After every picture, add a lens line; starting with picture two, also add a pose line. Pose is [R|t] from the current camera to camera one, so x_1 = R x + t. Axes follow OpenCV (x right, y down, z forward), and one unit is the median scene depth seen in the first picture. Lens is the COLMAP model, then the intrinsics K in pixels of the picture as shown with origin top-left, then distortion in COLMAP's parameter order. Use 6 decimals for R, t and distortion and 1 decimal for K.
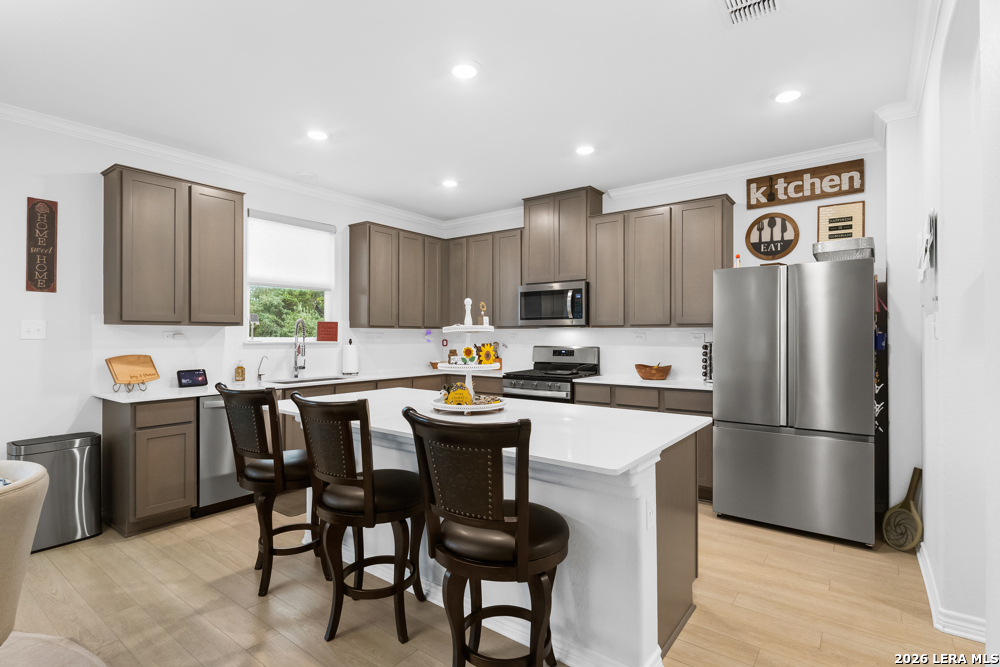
lens RADIAL K [[515.2, 0, 497.4], [0, 515.2, 331.5], [0, 0, 1]] dist [0.000460, 0.000016]
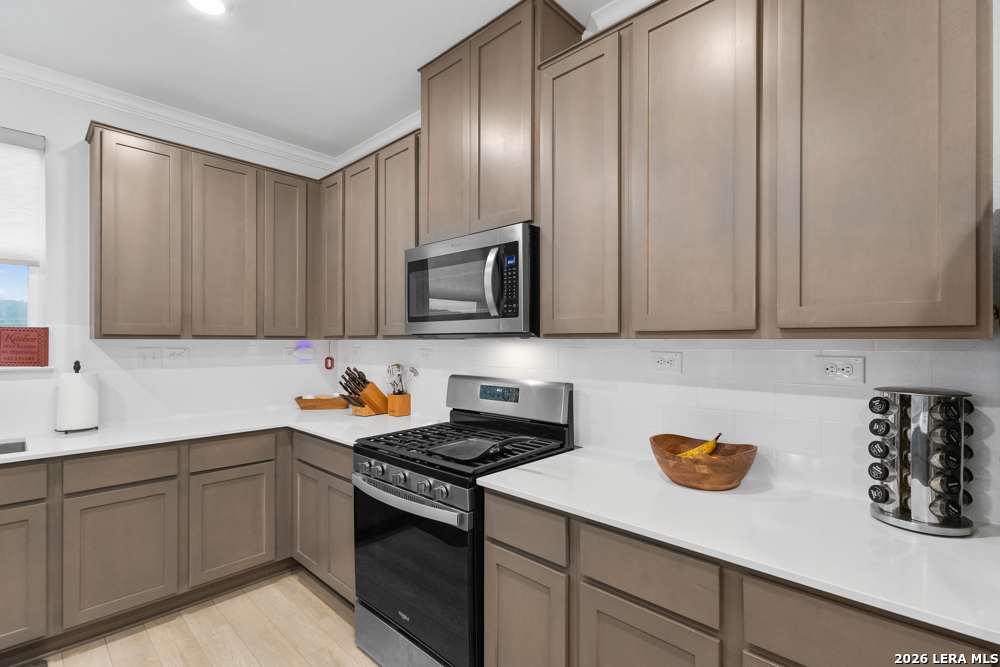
lens RADIAL K [[460.0, 0, 502.6], [0, 460.0, 338.7], [0, 0, 1]] dist [0.001609, 0.000160]
pose [[0.991891, -0.001184, -0.127084, 0.196175], [0.001351, 0.999998, 0.001228, -0.008306], [0.127083, -0.001390, 0.991891, 0.635098]]
